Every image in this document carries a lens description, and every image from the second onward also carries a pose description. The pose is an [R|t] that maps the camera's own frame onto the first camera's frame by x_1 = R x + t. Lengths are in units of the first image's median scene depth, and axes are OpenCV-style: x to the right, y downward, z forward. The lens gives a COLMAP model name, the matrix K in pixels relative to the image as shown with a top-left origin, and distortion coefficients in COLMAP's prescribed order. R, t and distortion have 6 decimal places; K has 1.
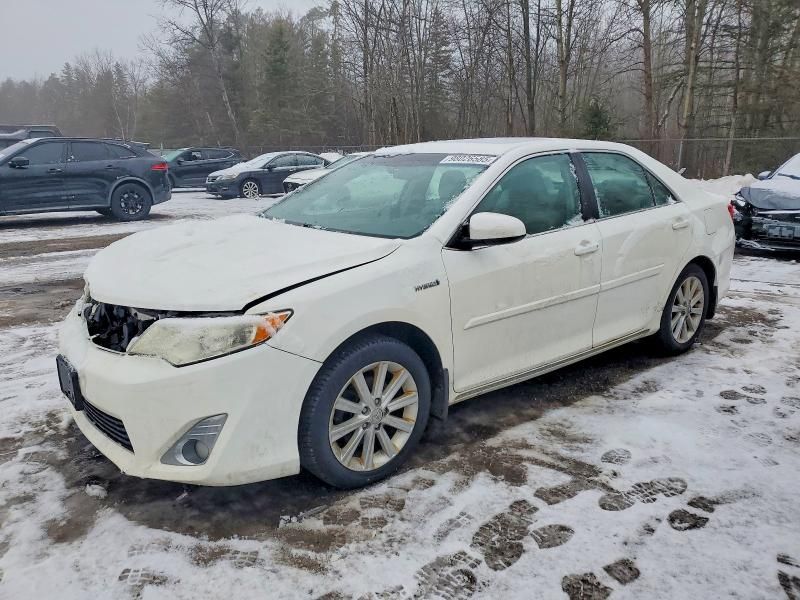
lens RADIAL K [[655.2, 0, 400.0], [0, 655.2, 300.0], [0, 0, 1]] dist [0.025001, -0.013579]
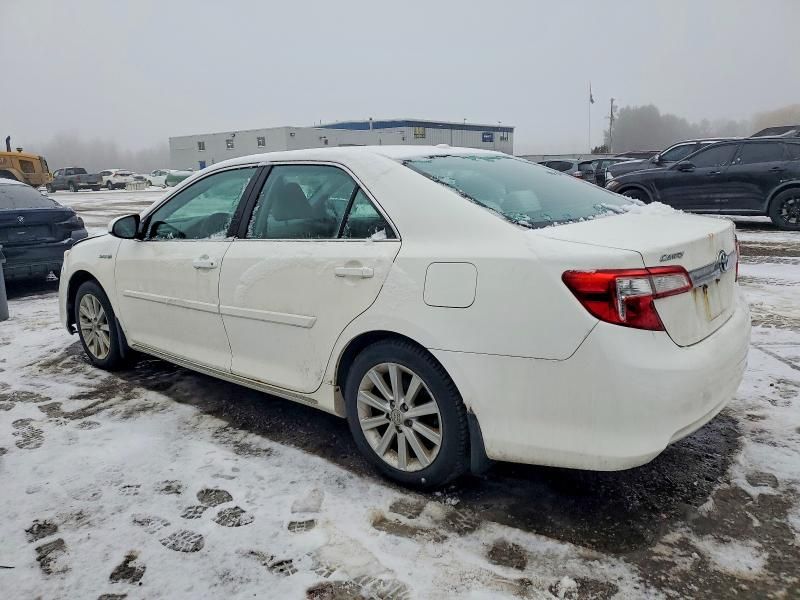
lens RADIAL K [[701.4, 0, 419.1], [0, 701.4, 303.0], [0, 0, 1]] dist [0.055752, -0.073595]
pose [[0.095593, 0.187571, -0.977588, 1.220295], [-0.189568, 0.967543, 0.167107, -0.231676], [0.977203, 0.169345, 0.128048, 1.058382]]
